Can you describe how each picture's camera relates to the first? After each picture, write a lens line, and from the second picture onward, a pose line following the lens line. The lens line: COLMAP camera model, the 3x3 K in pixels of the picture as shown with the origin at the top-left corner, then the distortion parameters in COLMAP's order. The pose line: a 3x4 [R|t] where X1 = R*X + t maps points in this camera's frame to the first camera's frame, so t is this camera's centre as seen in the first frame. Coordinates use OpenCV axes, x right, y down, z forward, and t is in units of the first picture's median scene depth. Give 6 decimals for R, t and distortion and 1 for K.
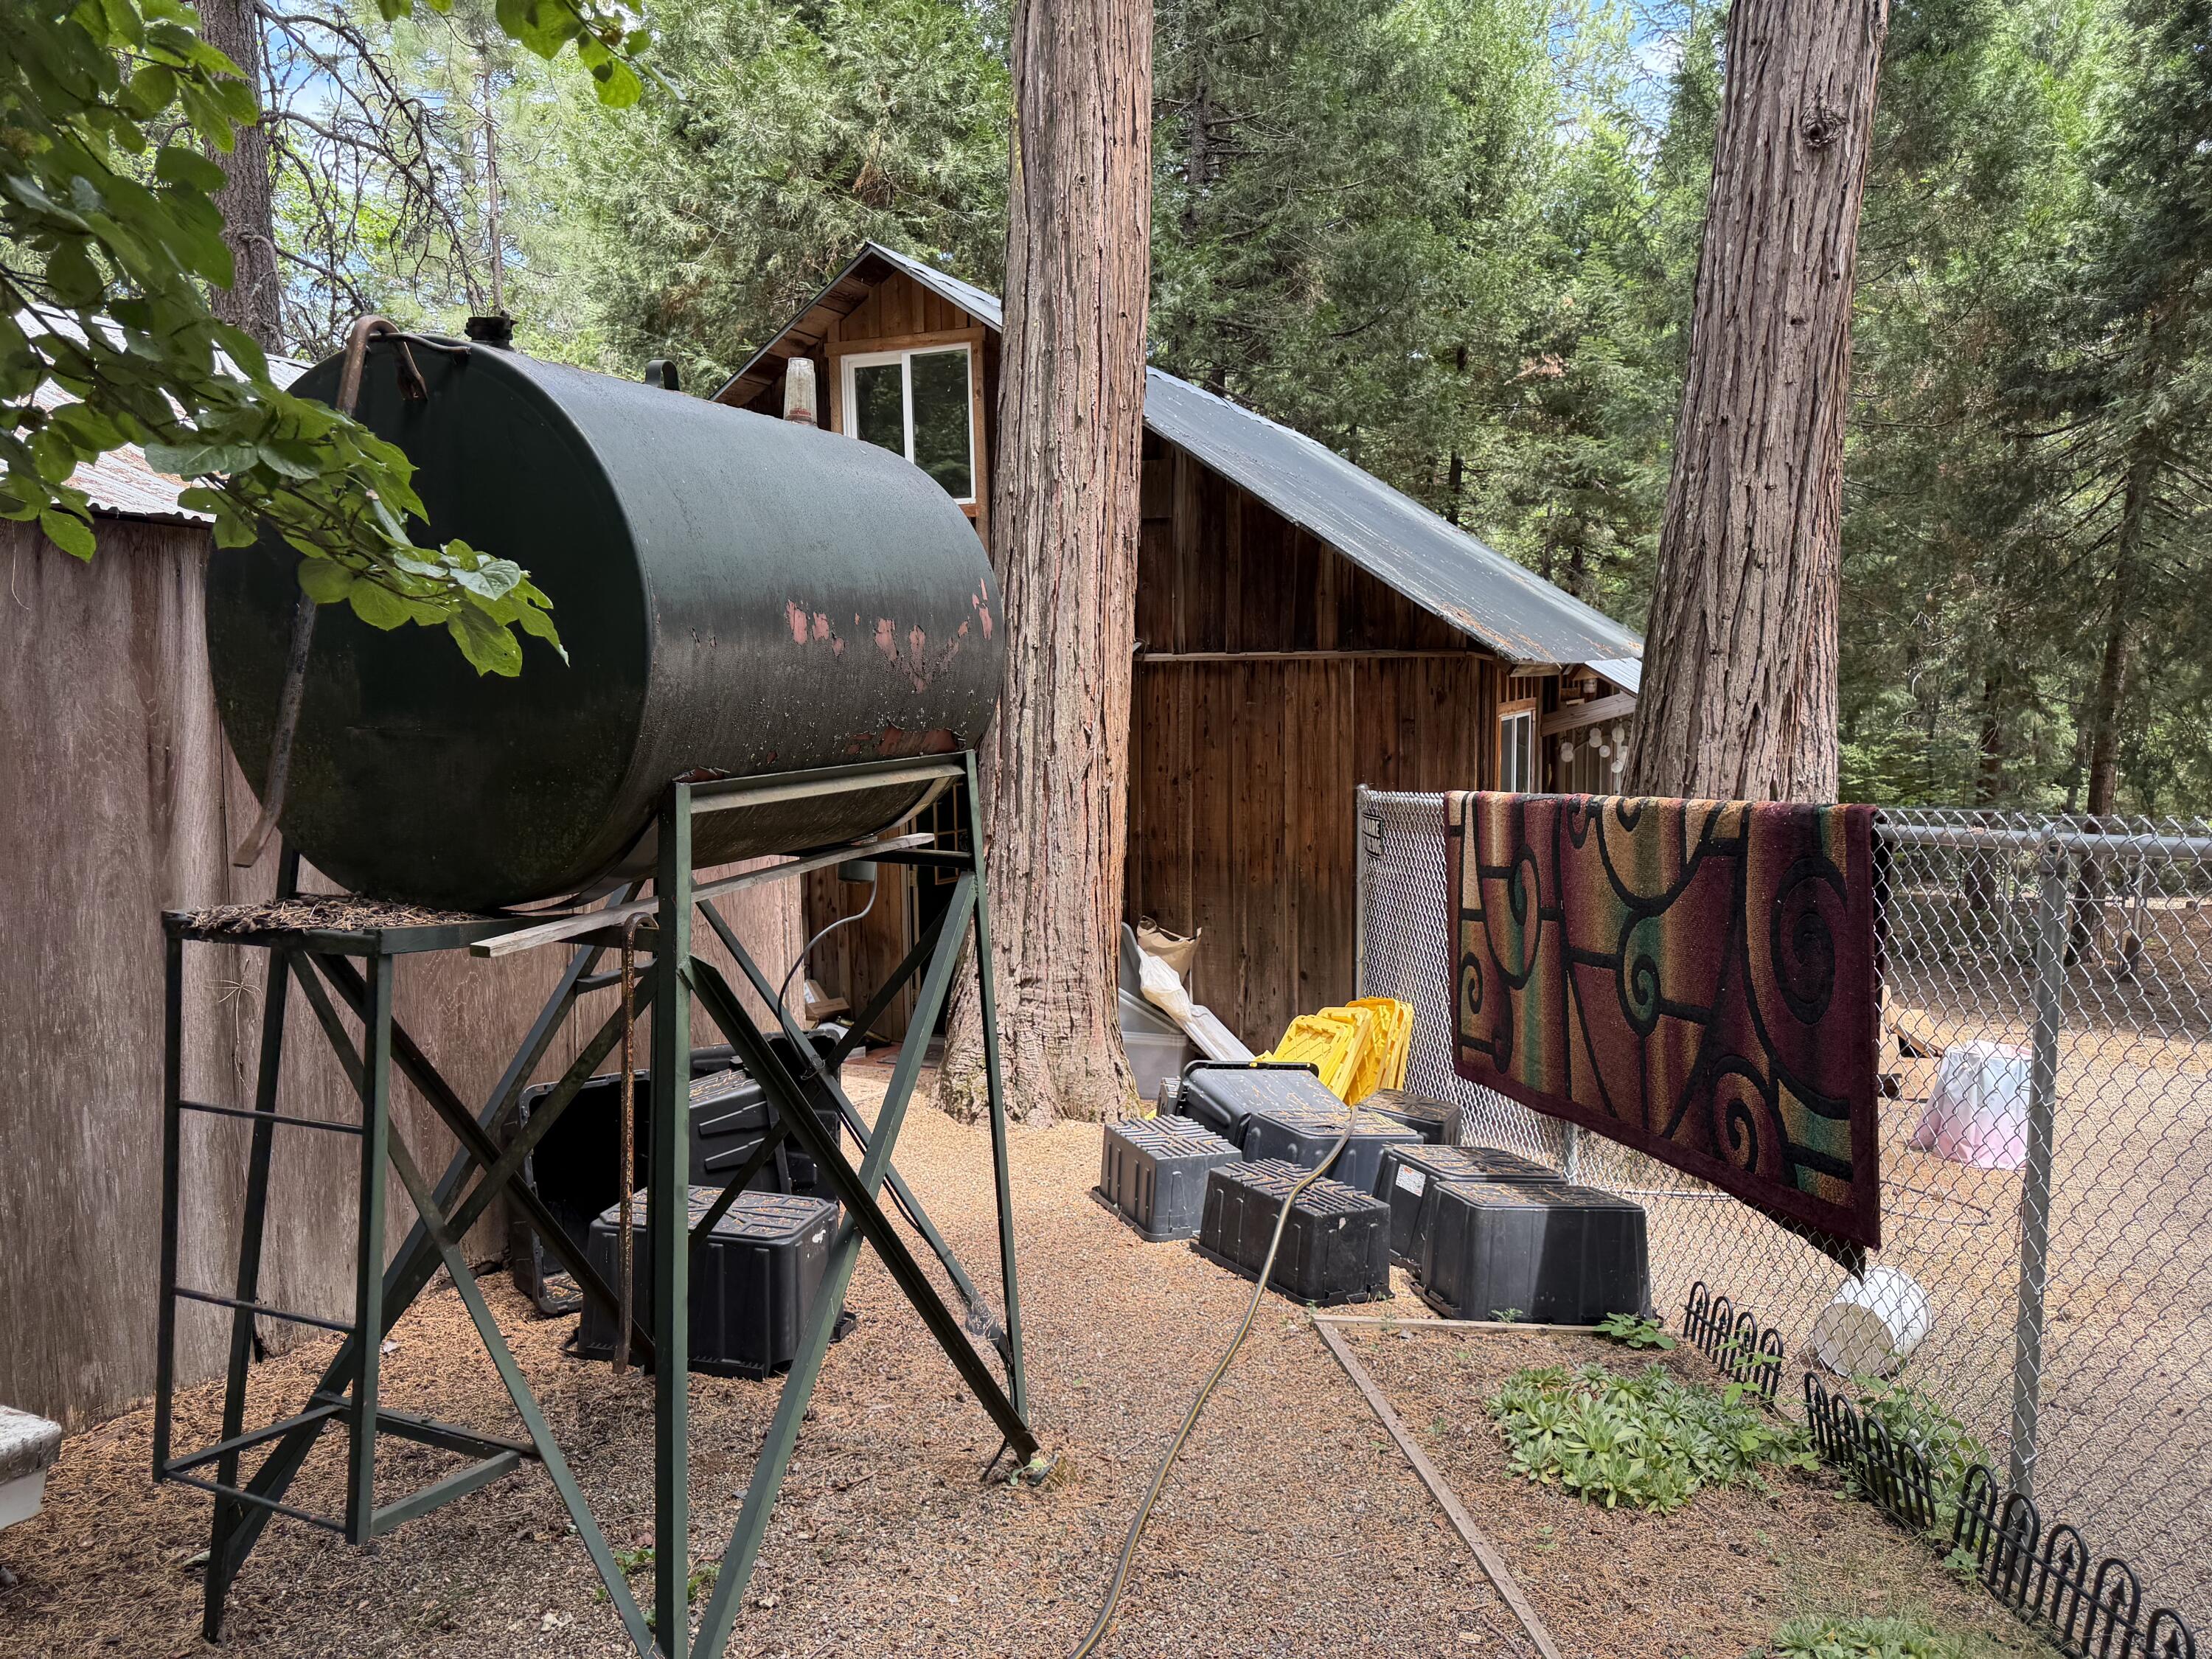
lens RADIAL K [[1566.2, 0, 1117.3], [0, 1566.2, 839.4], [0, 0, 1]] dist [0.058577, -0.073002]
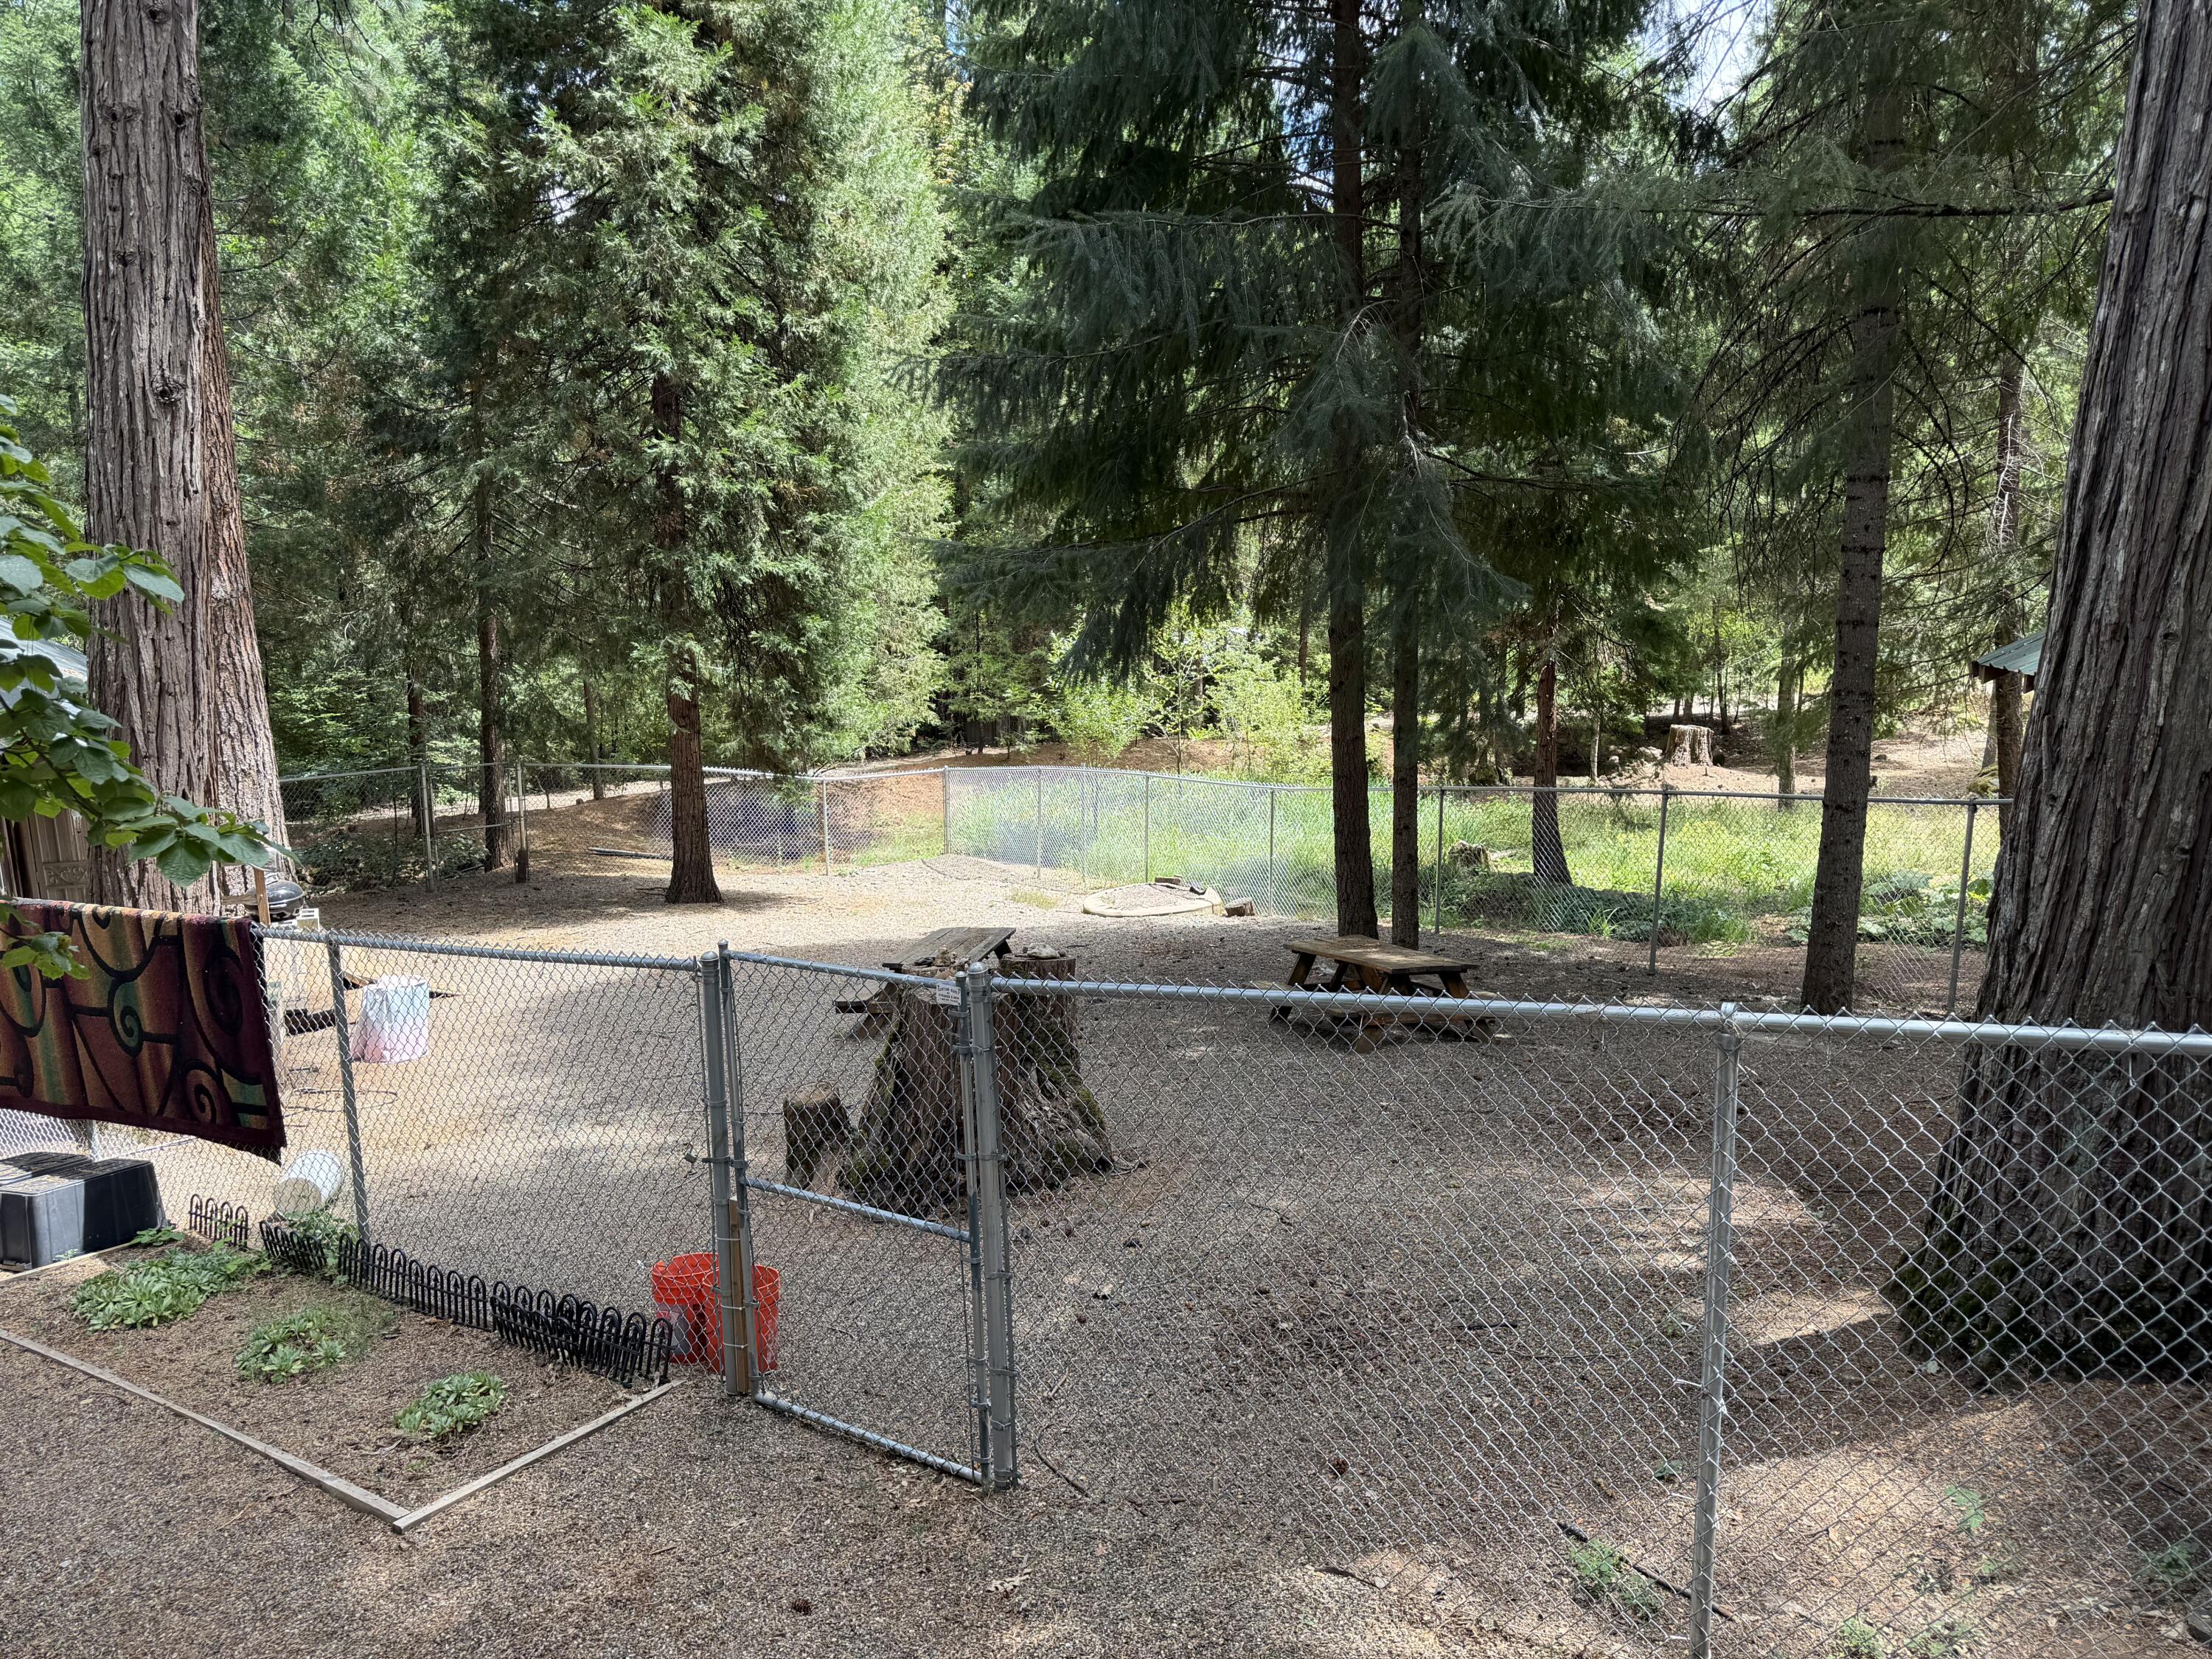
lens RADIAL K [[1566.2, 0, 1104.4], [0, 1566.2, 836.1], [0, 0, 1]] dist [0.058577, -0.073002]
pose [[0.626147, -0.143199, 0.766442, -0.205481], [0.090282, 0.989694, 0.111154, -0.154302], [-0.774460, -0.000403, 0.632622, -0.640008]]
